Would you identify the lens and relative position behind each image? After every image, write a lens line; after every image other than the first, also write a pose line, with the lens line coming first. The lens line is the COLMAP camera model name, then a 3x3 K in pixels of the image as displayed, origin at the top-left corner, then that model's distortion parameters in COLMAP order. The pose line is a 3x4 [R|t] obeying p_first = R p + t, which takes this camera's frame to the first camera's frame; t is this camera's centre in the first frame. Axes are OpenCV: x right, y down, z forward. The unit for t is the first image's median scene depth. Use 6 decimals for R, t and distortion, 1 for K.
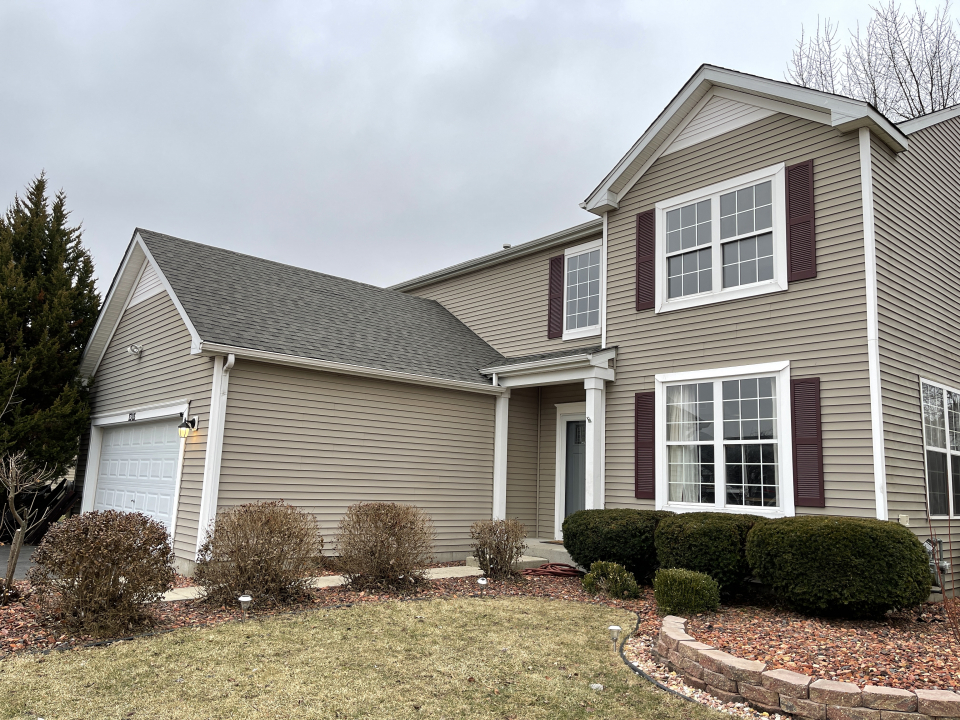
lens RADIAL K [[723.8, 0, 480.5], [0, 723.8, 361.3], [0, 0, 1]] dist [0.064025, 0.000641]
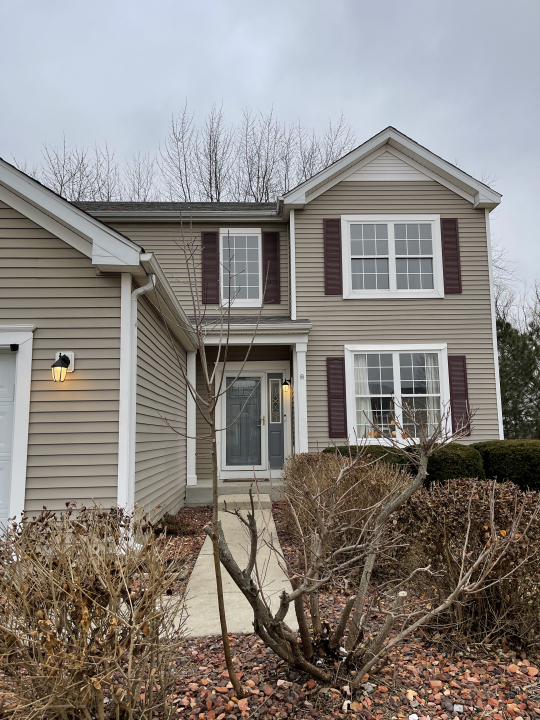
lens RADIAL K [[542.8, 0, 270.5], [0, 542.8, 360.8], [0, 0, 1]] dist [0.064025, 0.000641]
pose [[0.630847, 0.057694, 0.773760, -0.631878], [-0.092013, 0.995758, 0.000771, 0.061357], [-0.770432, -0.071682, 0.633479, 0.484306]]
